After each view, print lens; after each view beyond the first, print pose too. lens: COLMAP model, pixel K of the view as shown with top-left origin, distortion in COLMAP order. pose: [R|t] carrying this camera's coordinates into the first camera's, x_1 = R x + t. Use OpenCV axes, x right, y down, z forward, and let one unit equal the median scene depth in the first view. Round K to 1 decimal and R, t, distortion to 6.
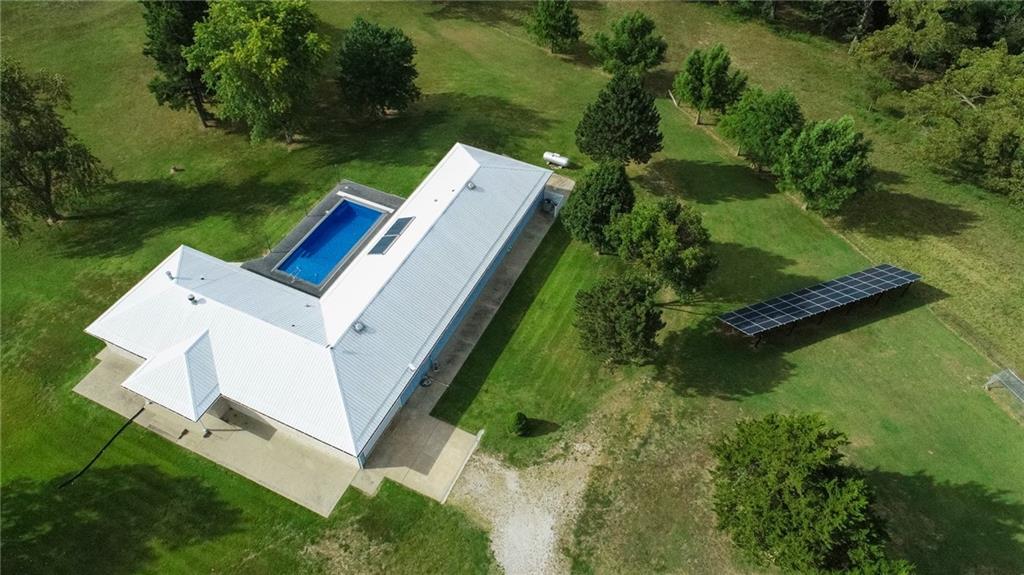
lens RADIAL K [[695.2, 0, 514.2], [0, 695.2, 289.3], [0, 0, 1]] dist [-0.008689, -0.000622]
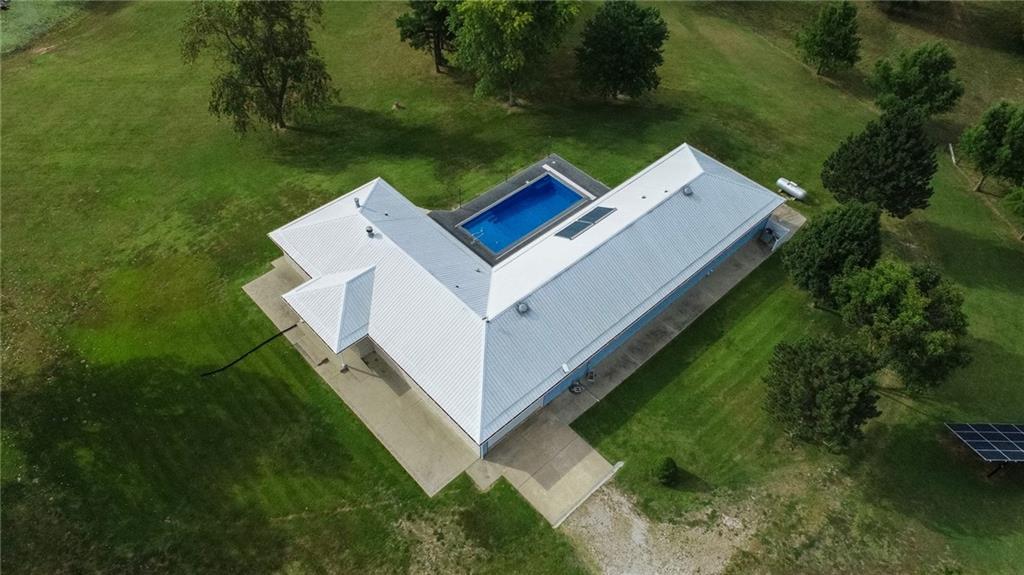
lens RADIAL K [[695.2, 0, 513.2], [0, 695.2, 291.3], [0, 0, 1]] dist [-0.008689, -0.000622]
pose [[0.927715, 0.277872, -0.249261, -0.013513], [-0.279138, 0.959751, 0.031000, 0.007874], [0.247843, 0.040819, 0.967940, 0.108072]]
